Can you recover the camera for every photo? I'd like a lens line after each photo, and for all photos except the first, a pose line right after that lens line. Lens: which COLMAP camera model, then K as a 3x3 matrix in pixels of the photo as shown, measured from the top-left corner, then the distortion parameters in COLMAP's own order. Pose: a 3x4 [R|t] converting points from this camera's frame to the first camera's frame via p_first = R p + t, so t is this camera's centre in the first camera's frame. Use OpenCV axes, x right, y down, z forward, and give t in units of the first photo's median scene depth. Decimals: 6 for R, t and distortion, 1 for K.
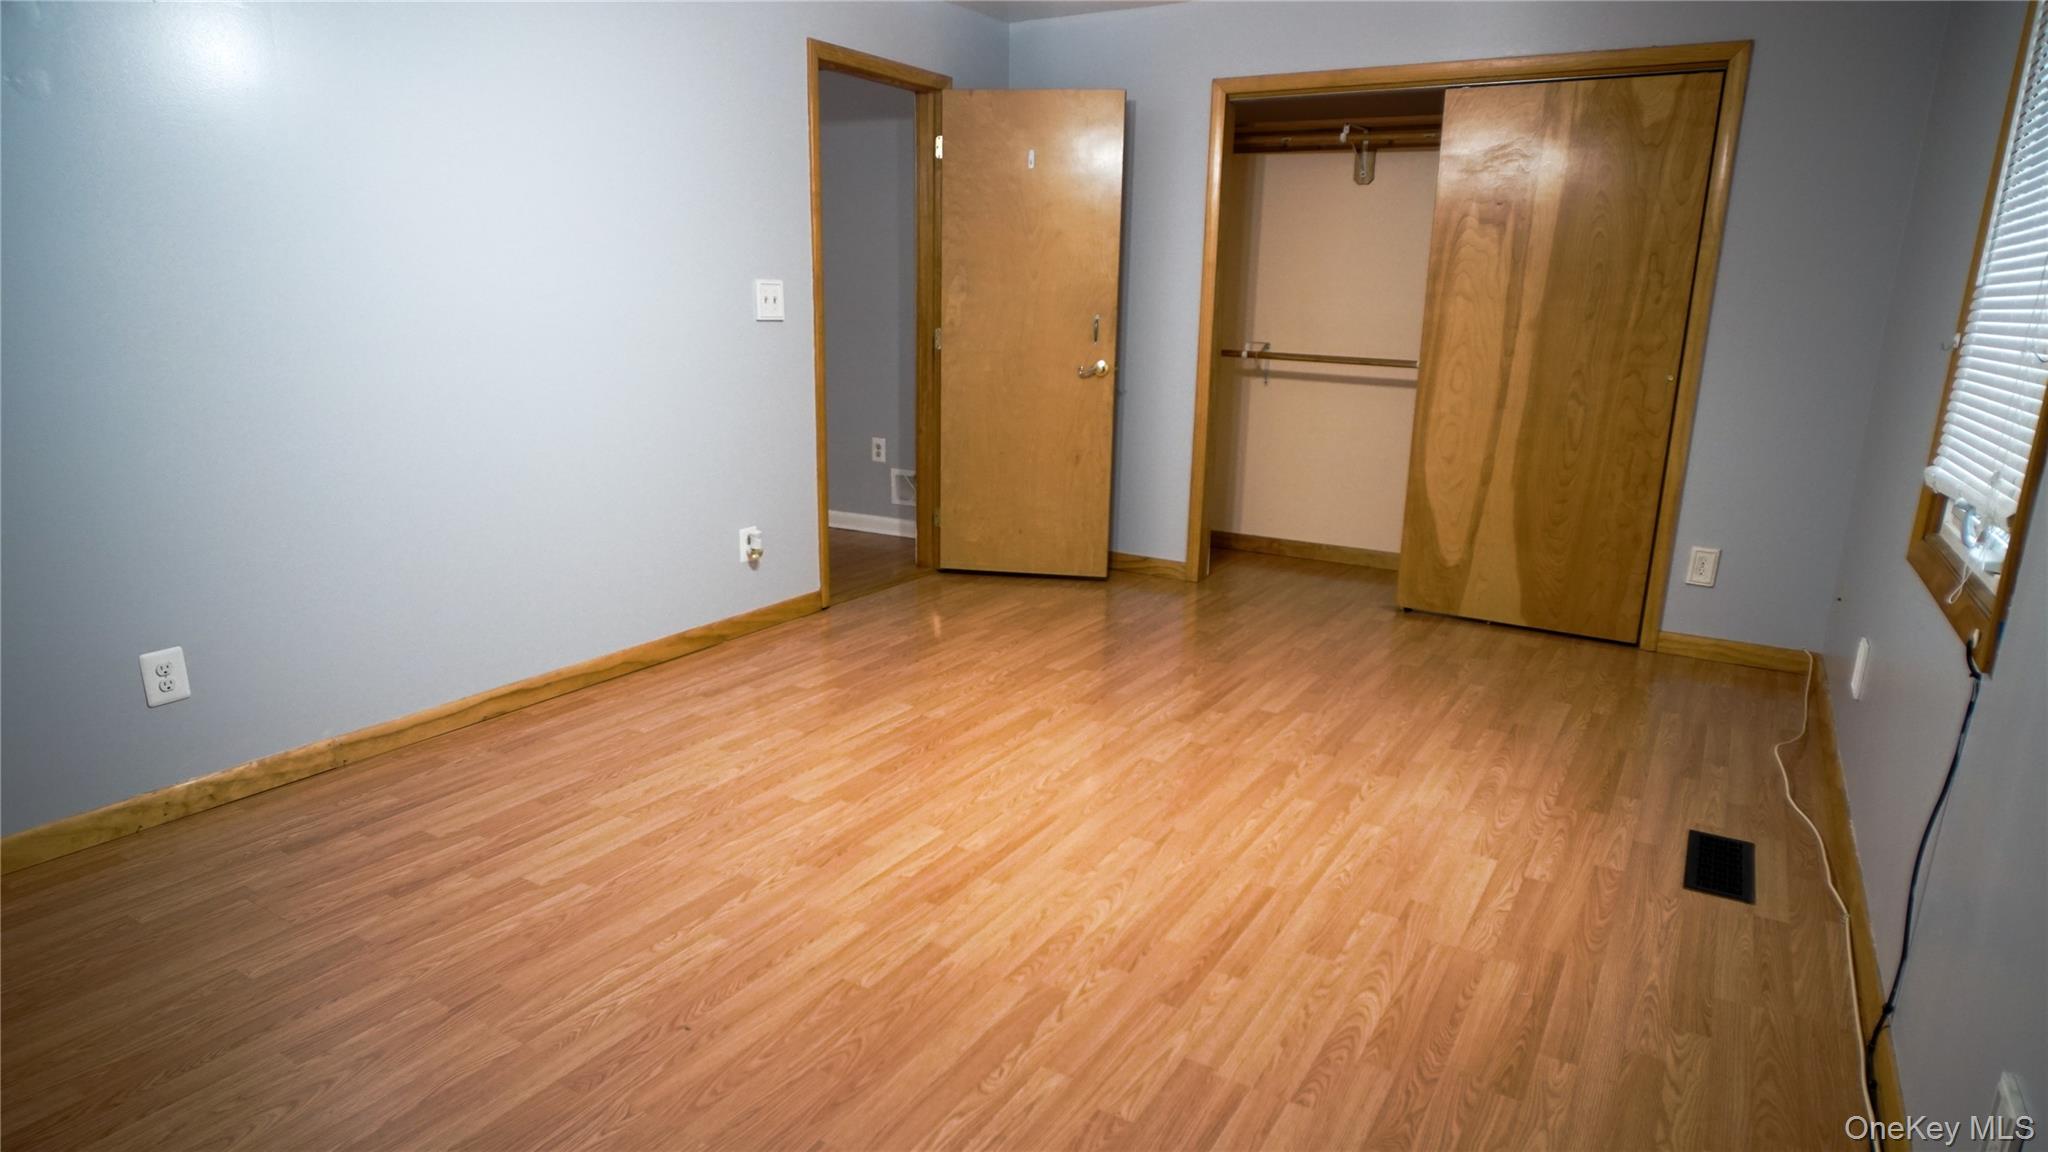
lens RADIAL K [[1181.7, 0, 1032.8], [0, 1181.7, 600.7], [0, 0, 1]] dist [-0.040172, 0.023988]
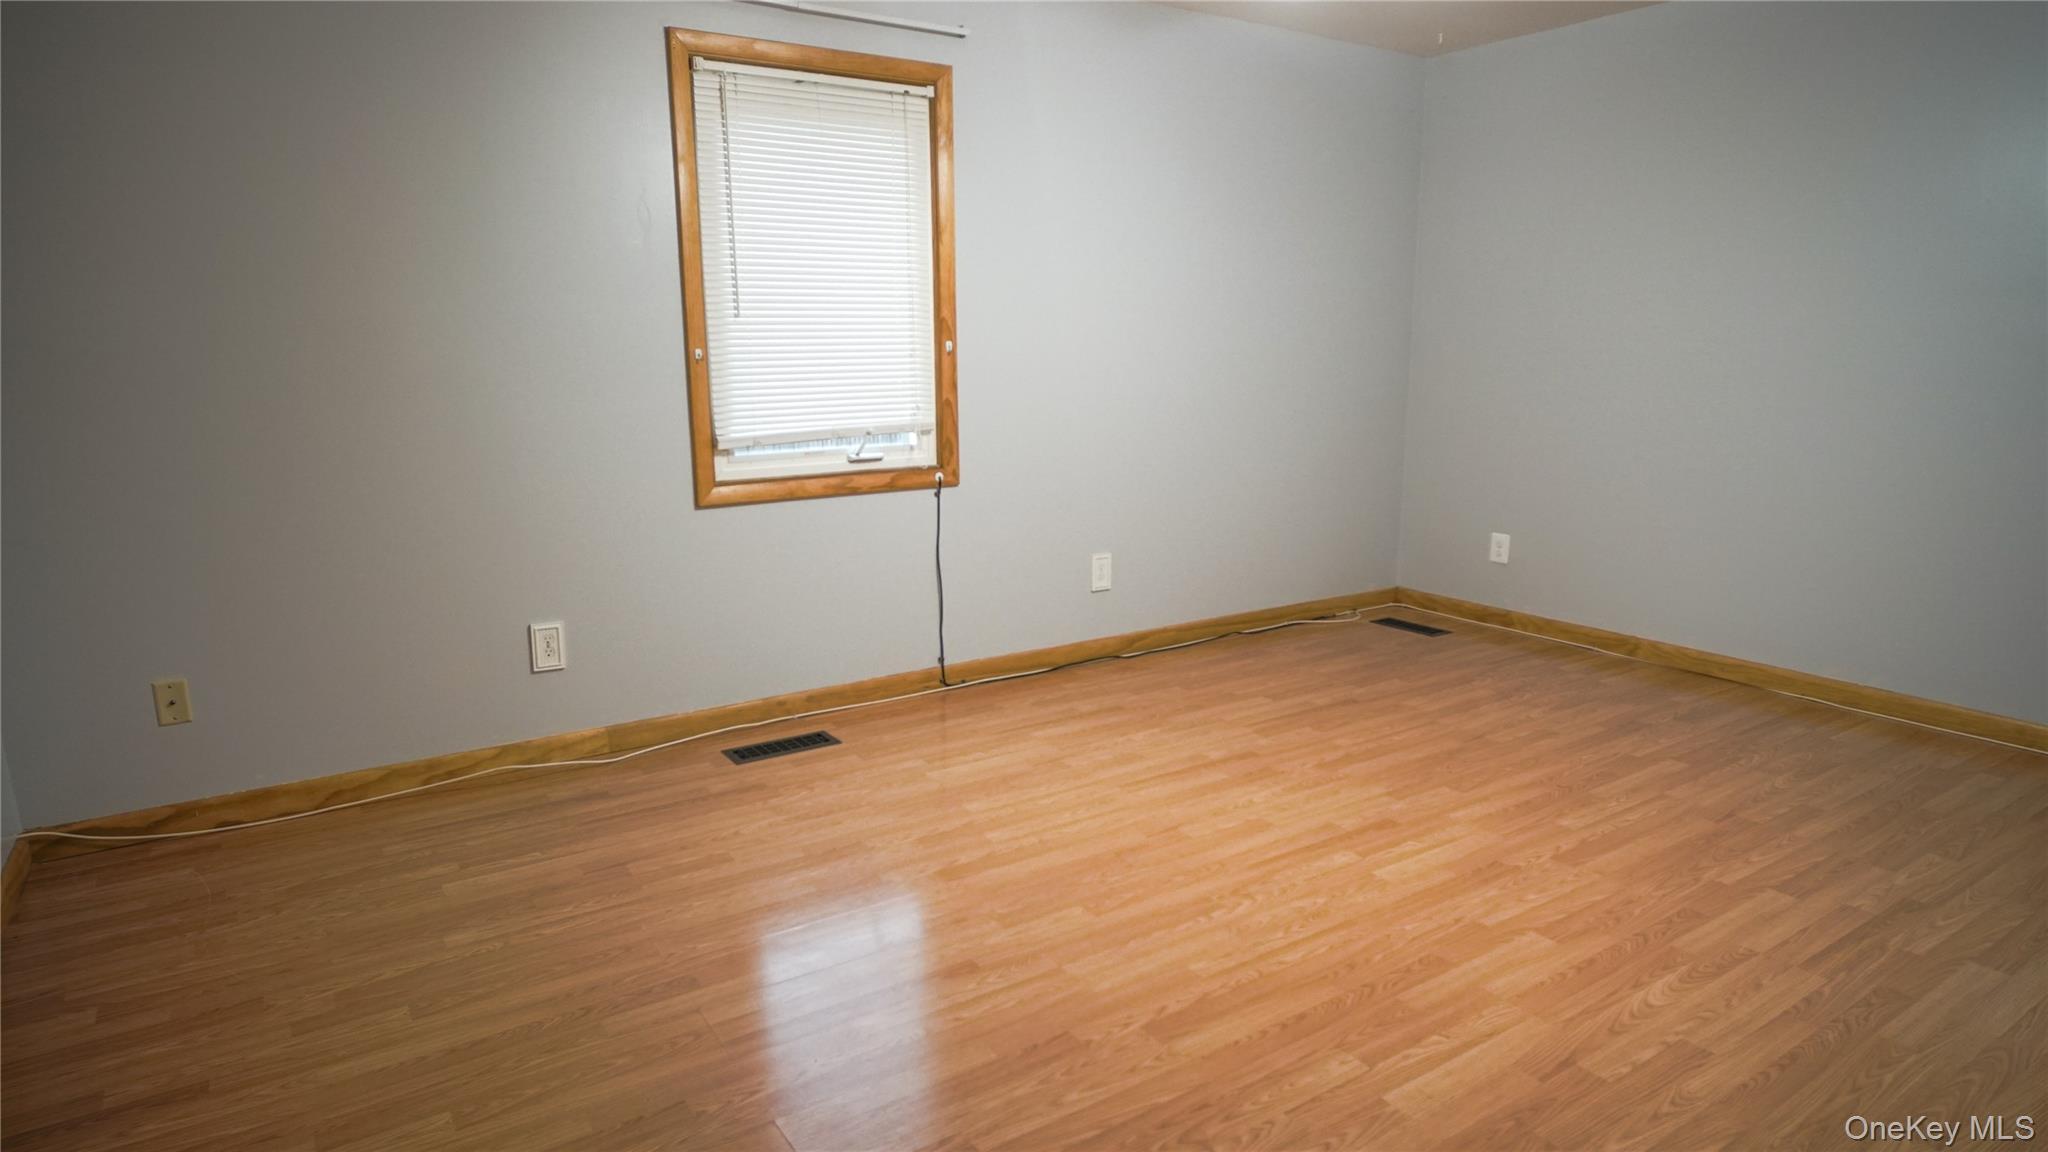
lens RADIAL K [[1181.7, 0, 1032.8], [0, 1181.7, 600.7], [0, 0, 1]] dist [-0.040172, 0.023988]
pose [[-0.907595, -0.106350, 0.406155, -0.196694], [0.093454, 0.891943, 0.442384, -0.479225], [-0.409314, 0.439463, -0.799584, 1.838536]]
